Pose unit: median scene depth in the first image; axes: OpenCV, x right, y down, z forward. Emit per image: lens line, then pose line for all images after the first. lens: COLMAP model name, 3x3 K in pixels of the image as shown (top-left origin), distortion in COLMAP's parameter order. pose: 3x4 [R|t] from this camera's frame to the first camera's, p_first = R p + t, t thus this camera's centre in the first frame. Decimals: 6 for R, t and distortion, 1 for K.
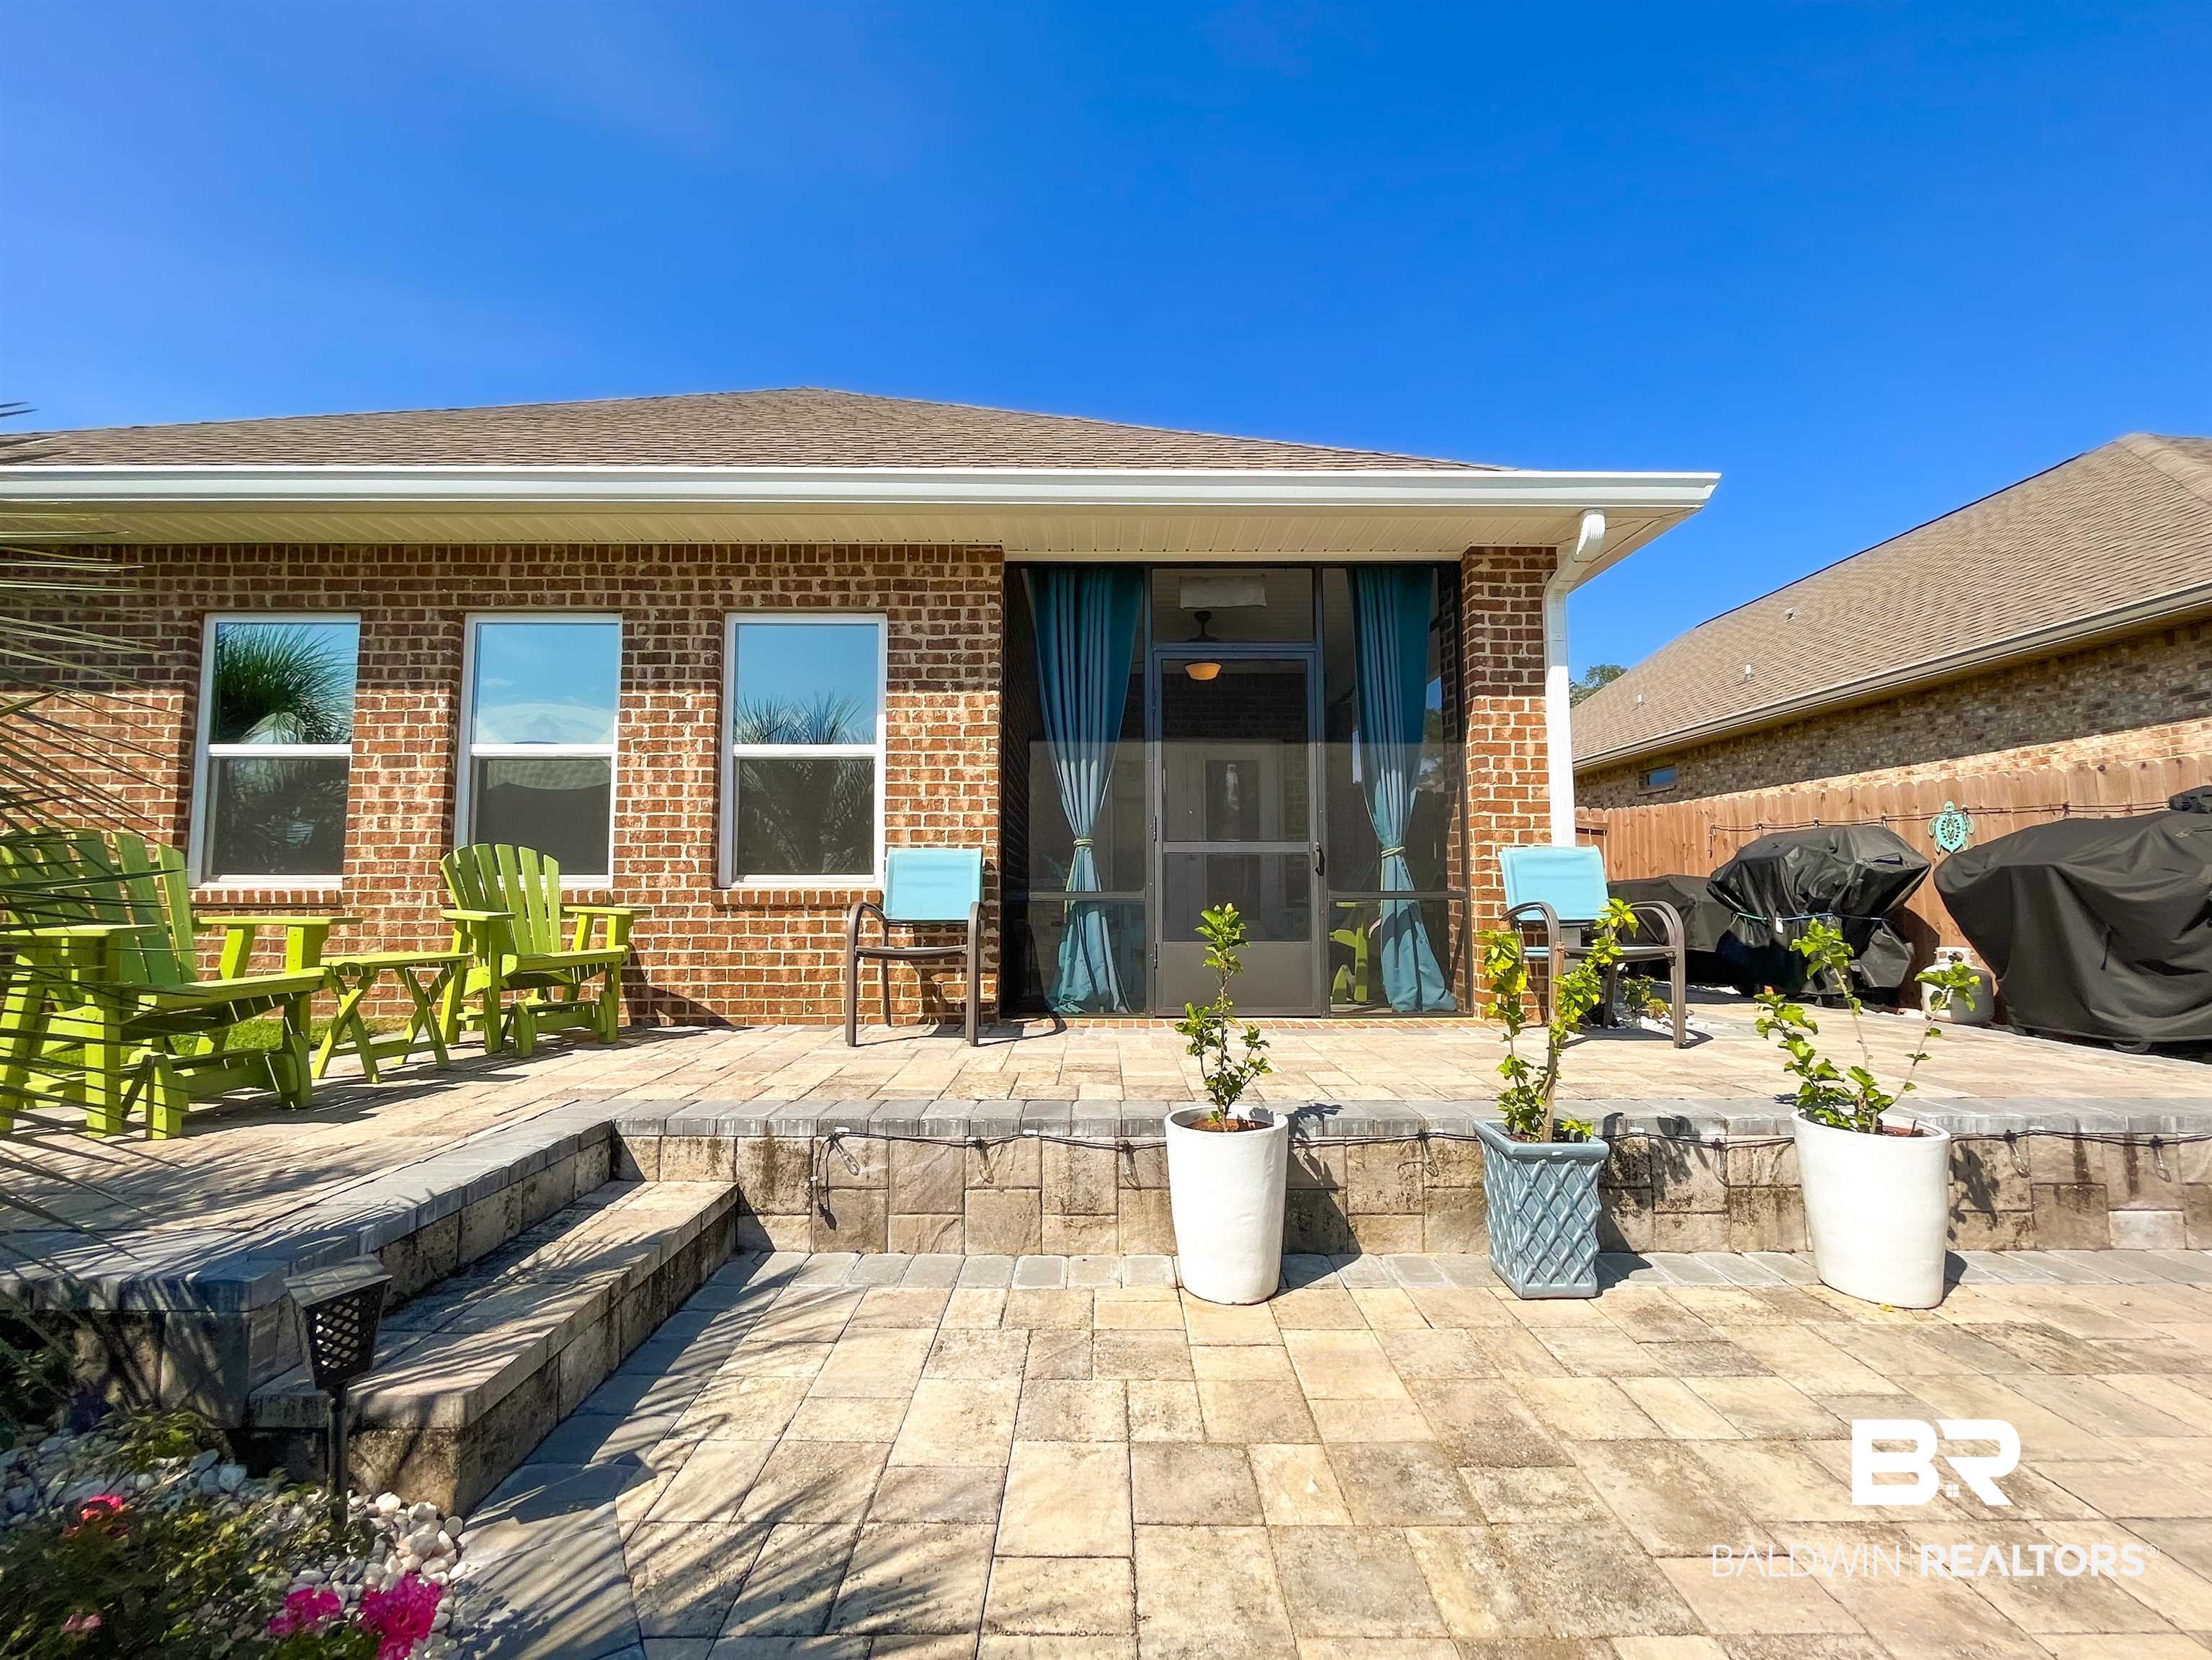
lens RADIAL K [[903.4, 0, 1110.0], [0, 903.4, 830.8], [0, 0, 1]] dist [-0.003280, 0.000354]
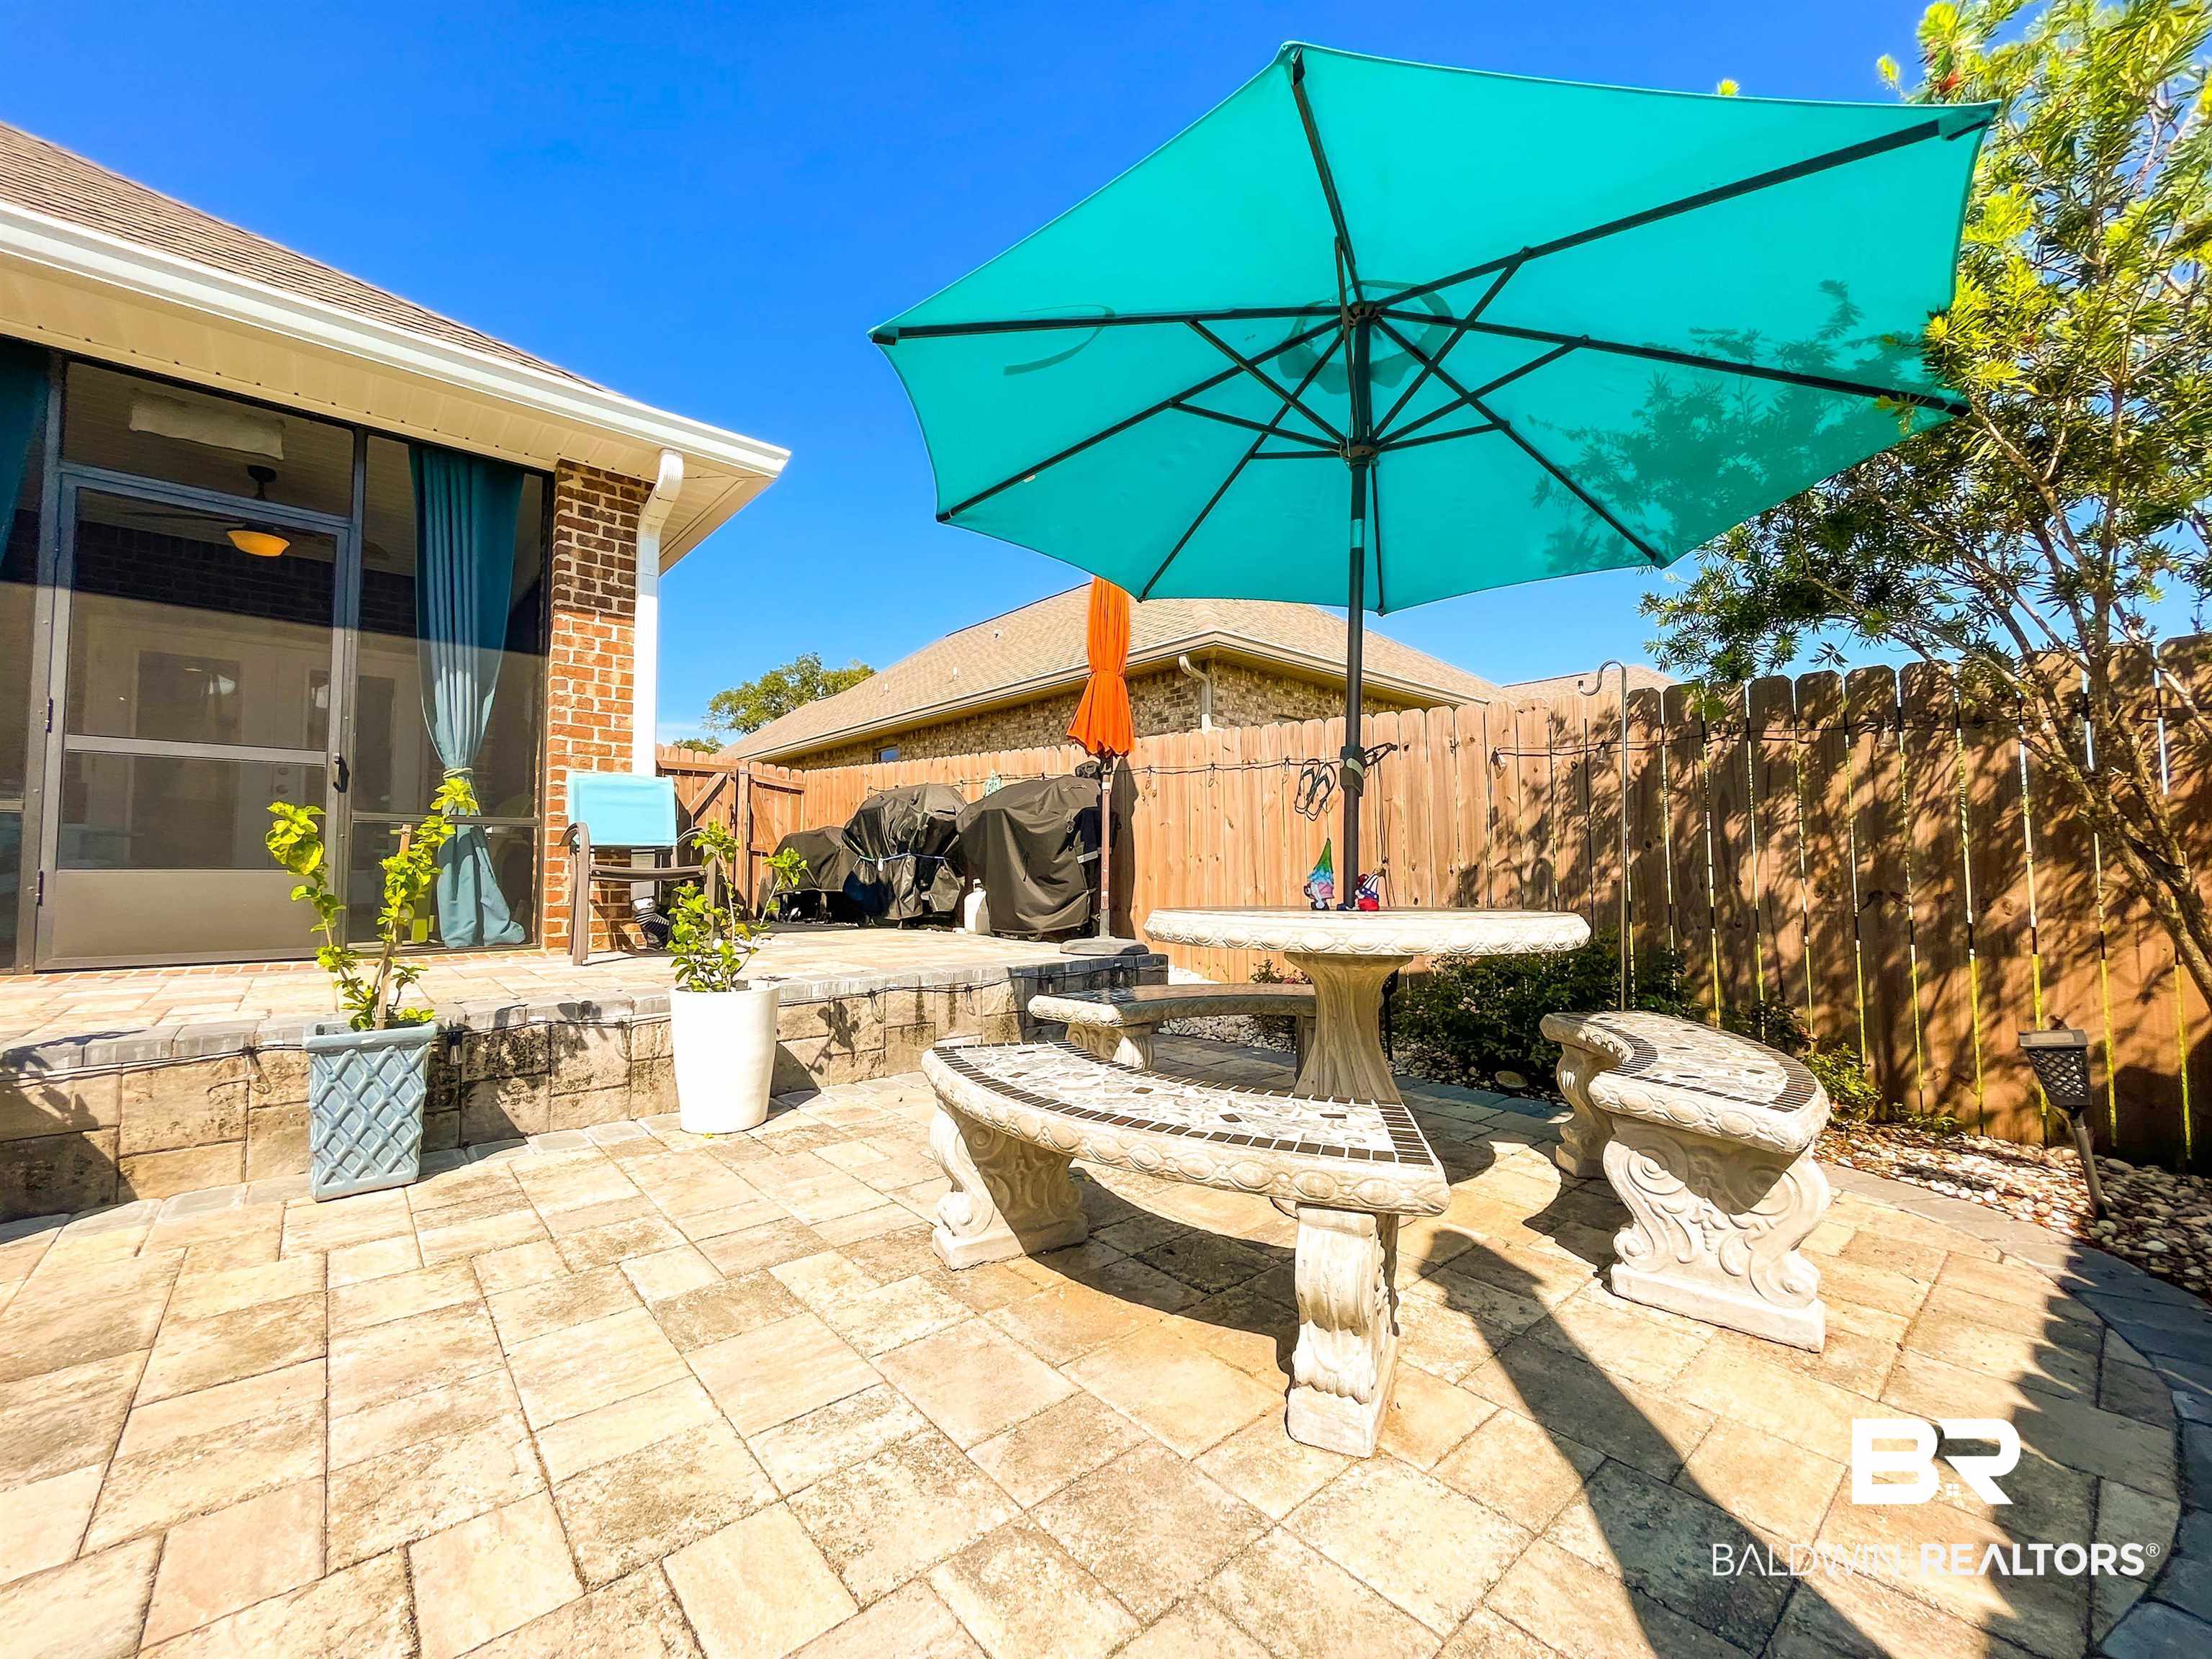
lens RADIAL K [[903.3, 0, 1078.8], [0, 903.3, 817.9], [0, 0, 1]] dist [-0.003280, 0.000354]
pose [[0.753001, 0.036820, 0.656988, 0.200362], [-0.048671, 0.998815, -0.000192, 0.040138], [-0.656216, -0.031832, 0.753901, -0.096613]]
